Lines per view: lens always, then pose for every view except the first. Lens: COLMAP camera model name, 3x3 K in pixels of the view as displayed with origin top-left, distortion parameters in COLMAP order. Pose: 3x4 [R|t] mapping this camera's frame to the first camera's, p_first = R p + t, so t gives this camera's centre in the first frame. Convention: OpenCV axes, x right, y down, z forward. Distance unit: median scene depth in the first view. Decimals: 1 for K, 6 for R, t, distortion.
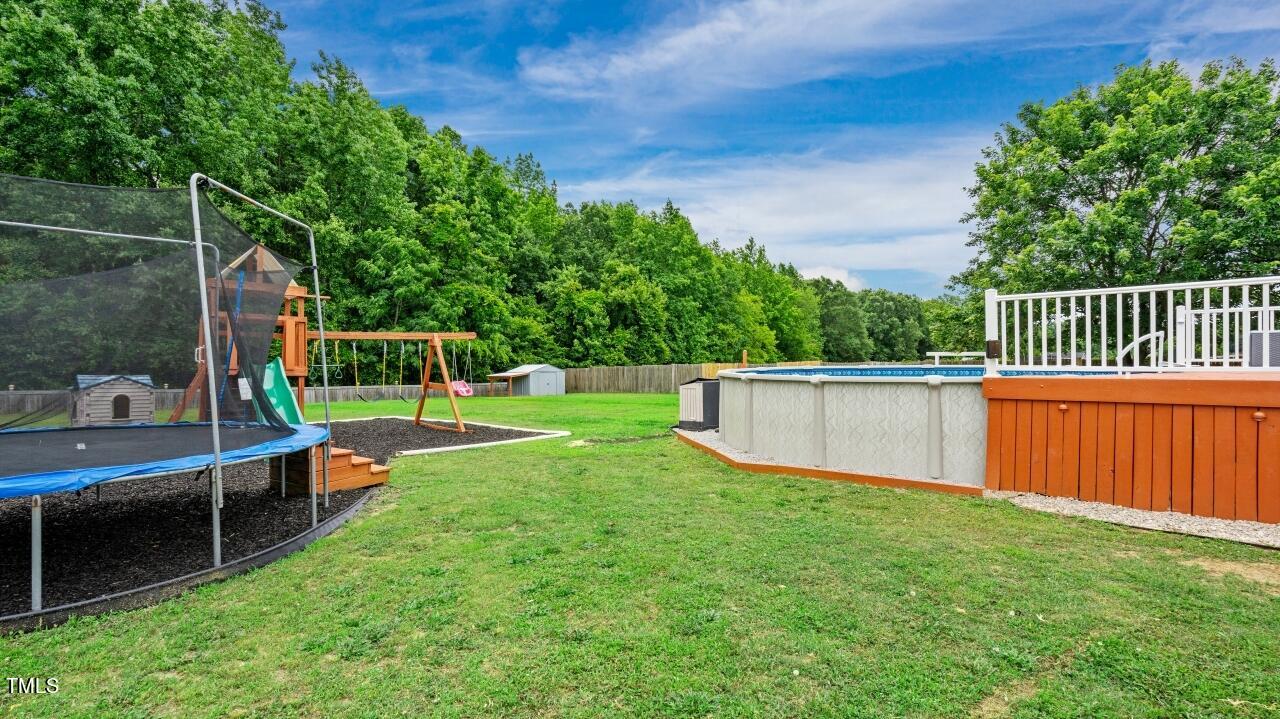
lens RADIAL K [[592.1, 0, 622.6], [0, 592.1, 369.7], [0, 0, 1]] dist [-0.002877, 0.001180]
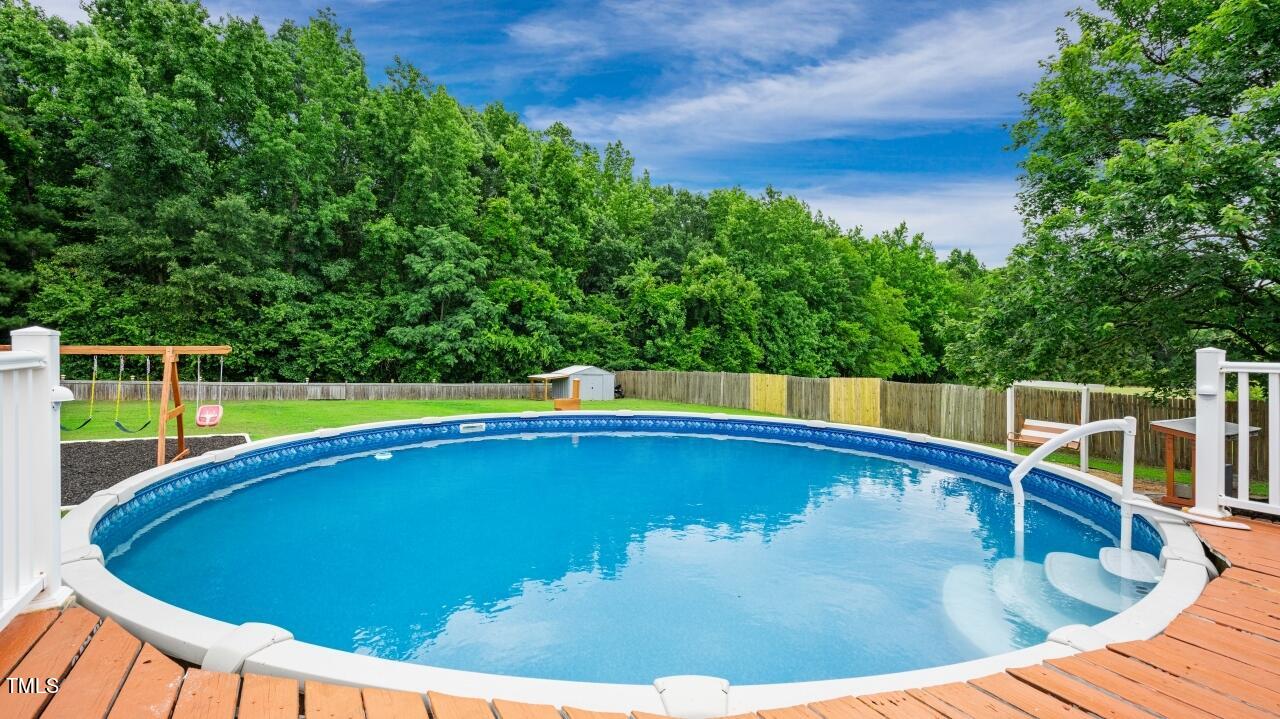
lens RADIAL K [[592.1, 0, 627.2], [0, 592.1, 350.7], [0, 0, 1]] dist [-0.002877, 0.001180]
pose [[0.952171, 0.025840, -0.304470, 0.169976], [-0.031582, 0.999404, -0.013946, -0.018702], [0.303928, 0.022895, 0.952420, 0.120876]]
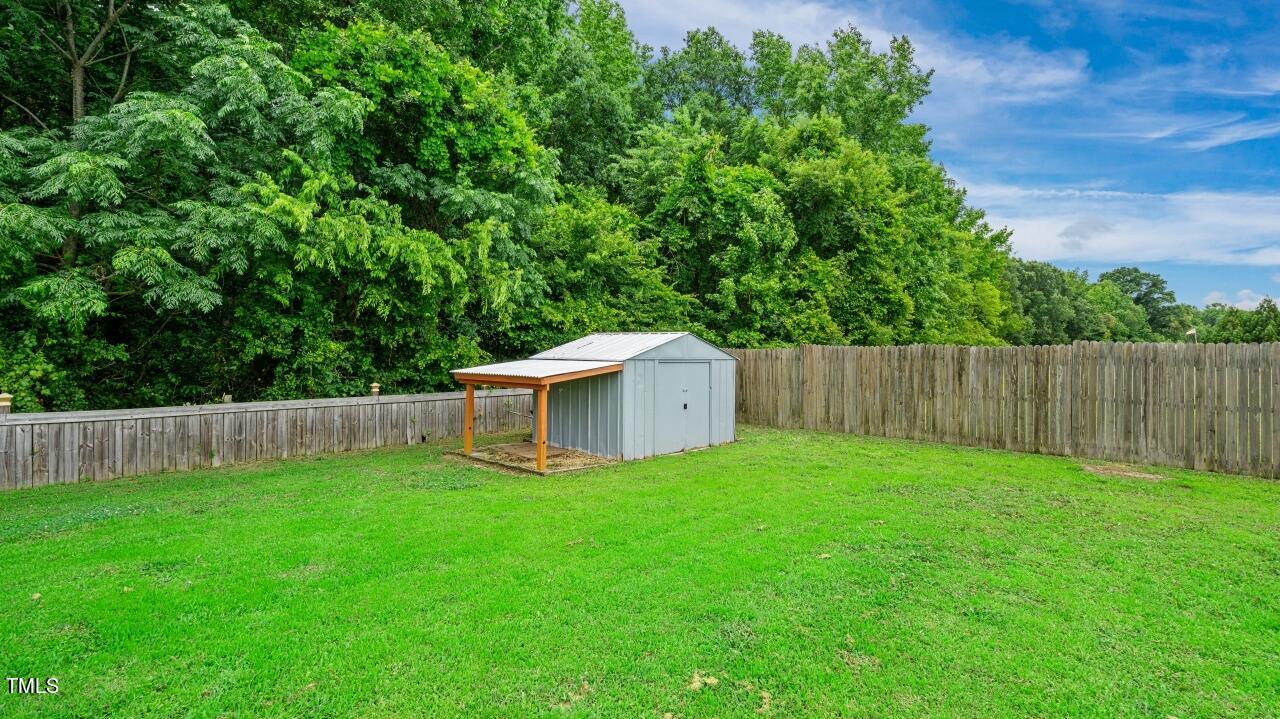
lens RADIAL K [[573.7, 0, 636.2], [0, 573.7, 344.4], [0, 0, 1]] dist [-0.000006, 0.002411]
pose [[0.998906, 0.020515, -0.042018, -0.114598], [-0.020845, 0.999755, -0.007435, -0.001503], [0.041855, 0.008303, 0.999089, 0.616402]]
